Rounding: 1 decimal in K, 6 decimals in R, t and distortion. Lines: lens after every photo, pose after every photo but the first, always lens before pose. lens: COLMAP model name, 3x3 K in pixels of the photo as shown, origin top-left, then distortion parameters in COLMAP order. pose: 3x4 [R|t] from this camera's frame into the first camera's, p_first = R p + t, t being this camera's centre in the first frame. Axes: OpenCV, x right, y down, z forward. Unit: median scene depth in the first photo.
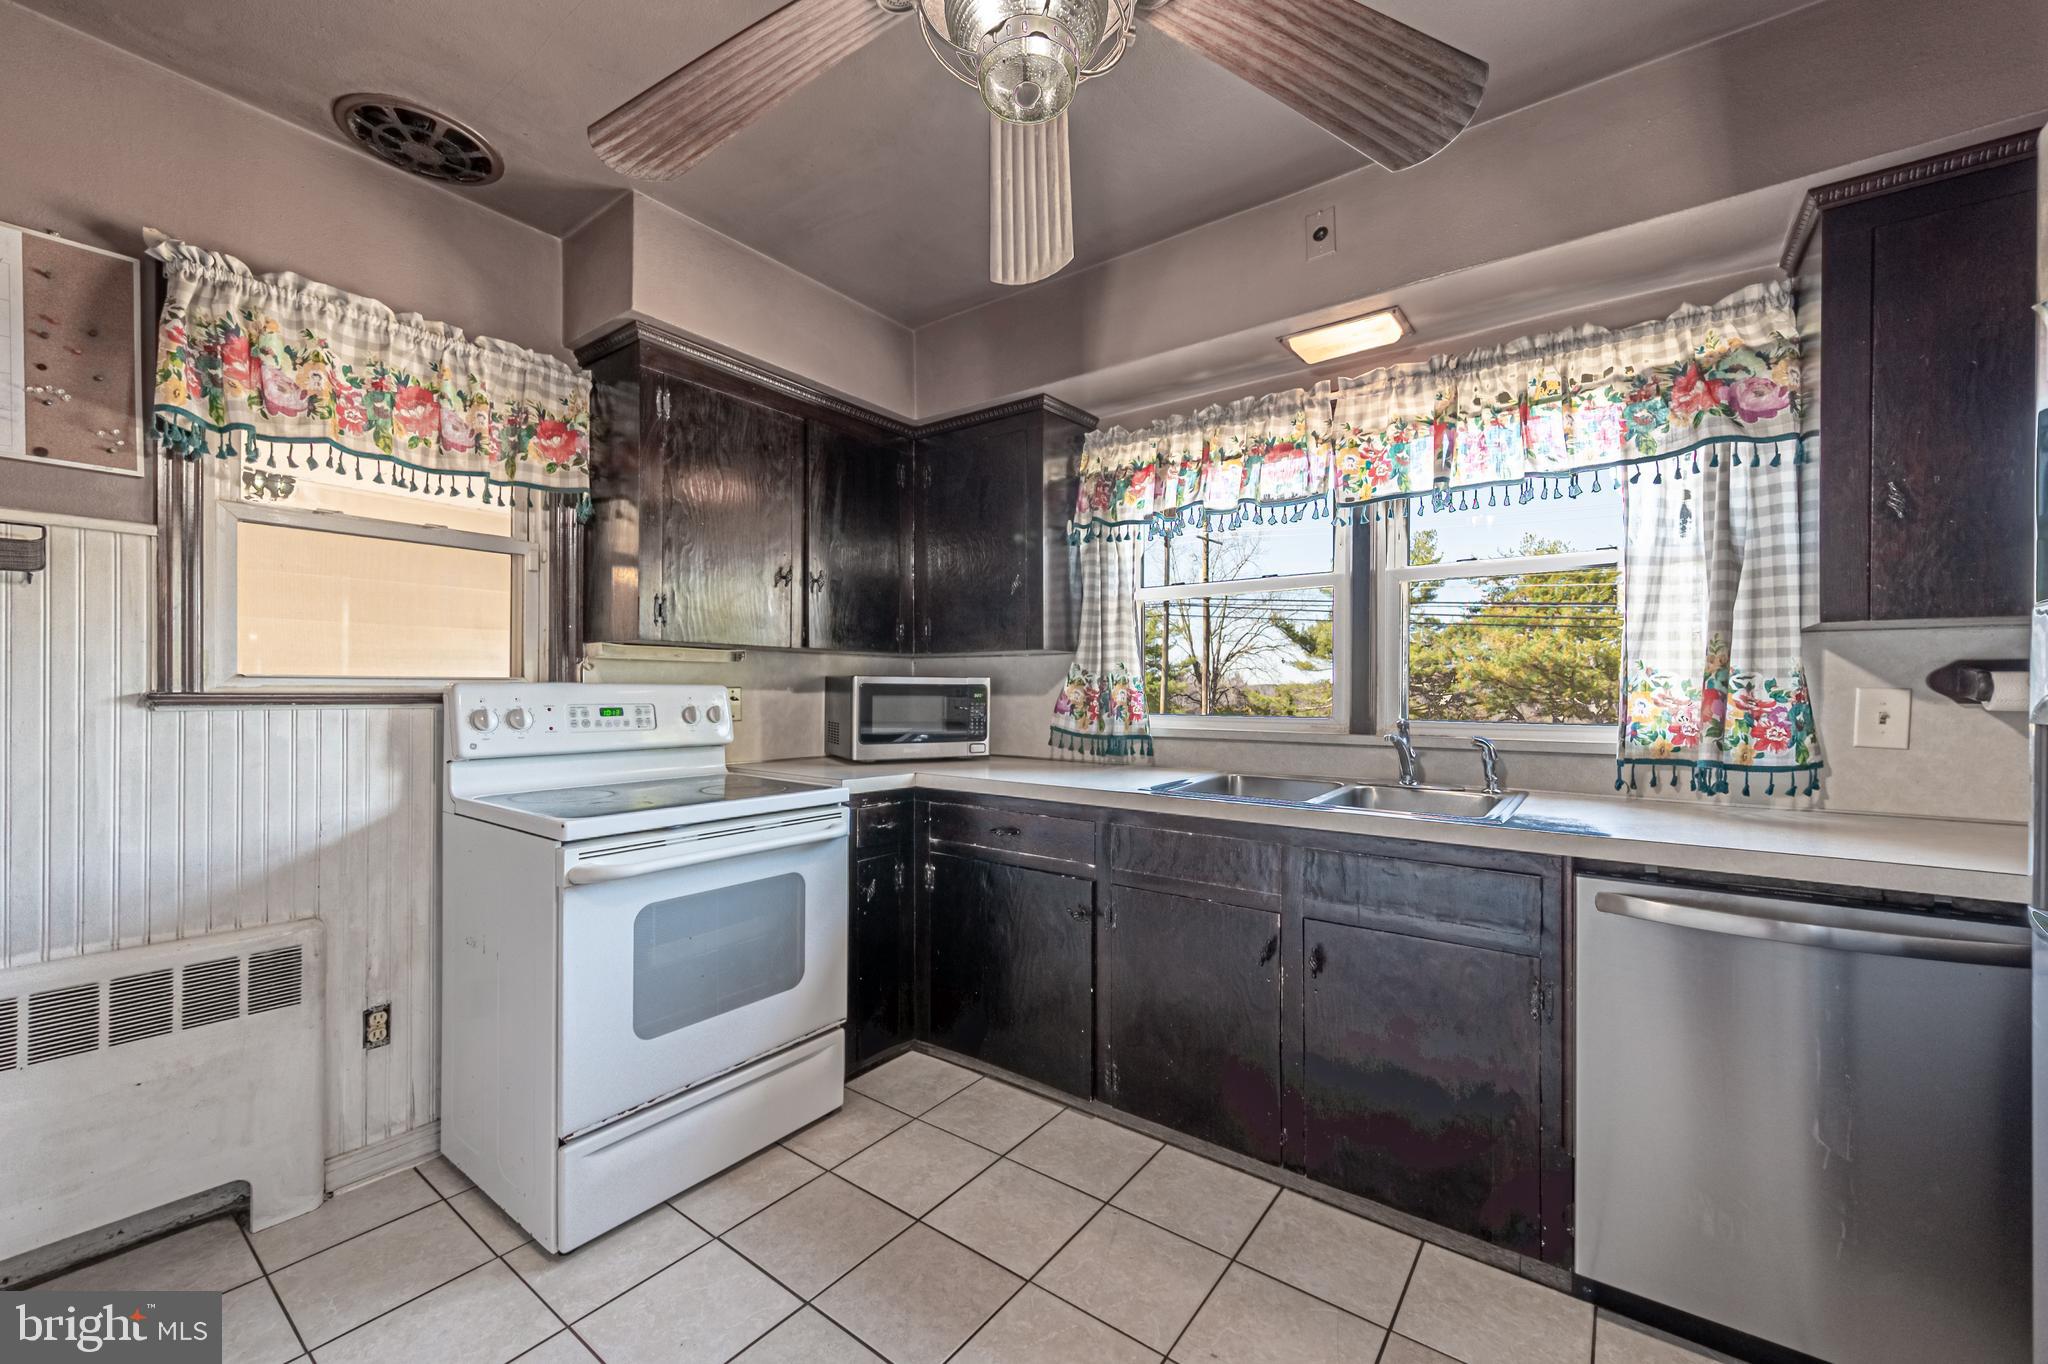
lens RADIAL K [[809.2, 0, 1021.5], [0, 809.2, 685.7], [0, 0, 1]] dist [-0.000476, -0.000515]
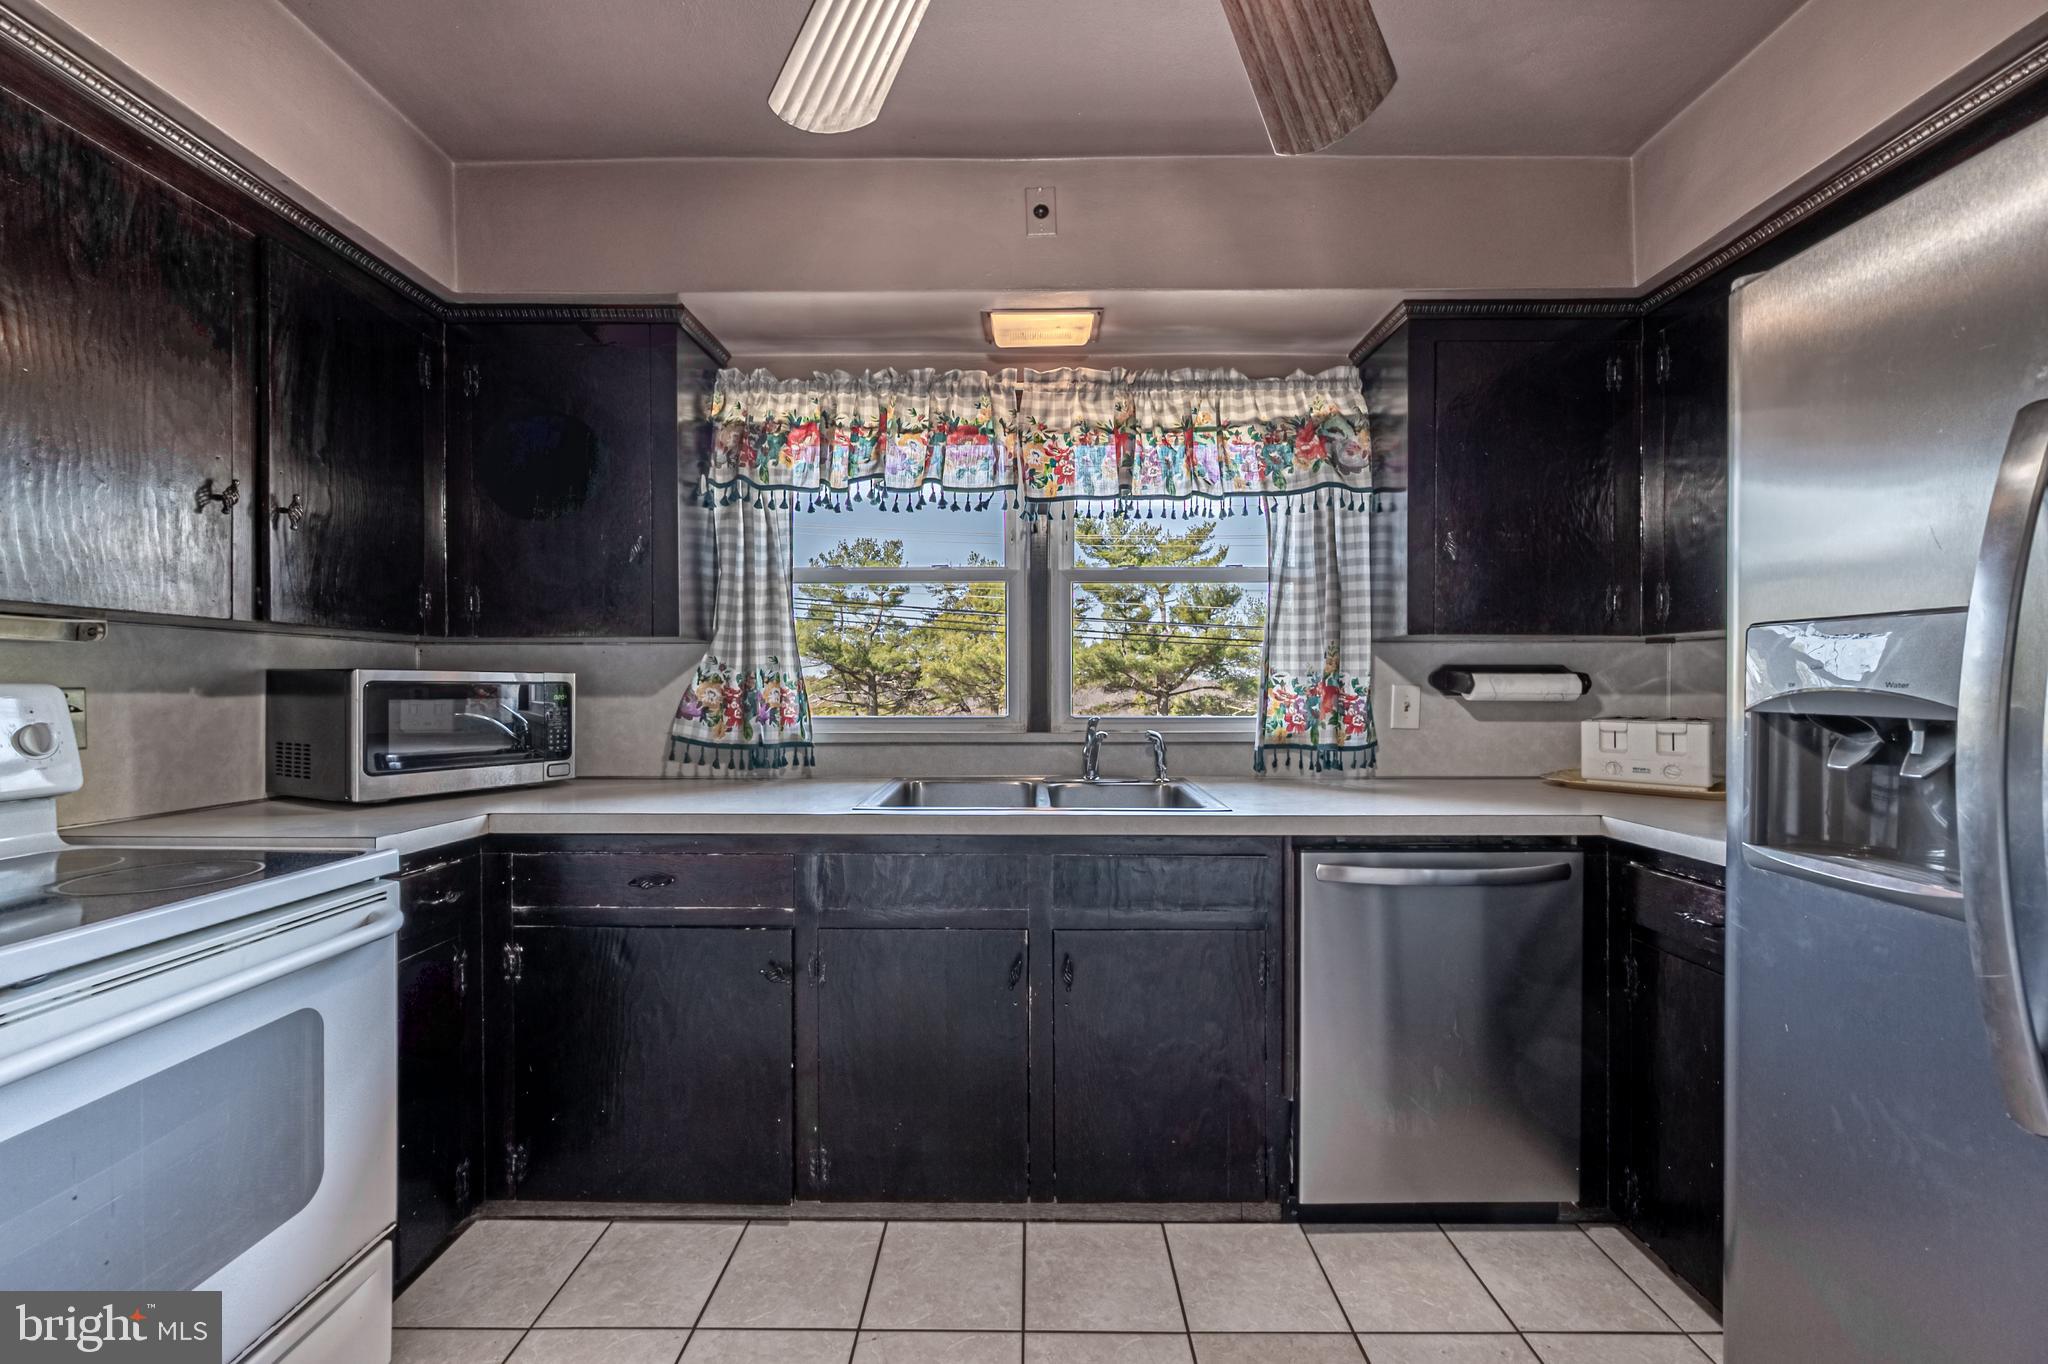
lens RADIAL K [[809.2, 0, 1026.7], [0, 809.2, 687.2], [0, 0, 1]] dist [-0.000476, -0.000515]
pose [[0.803481, -0.004565, 0.595313, -0.188751], [0.001125, 0.999980, 0.006151, -0.001537], [-0.595329, -0.004272, 0.803471, 0.209435]]
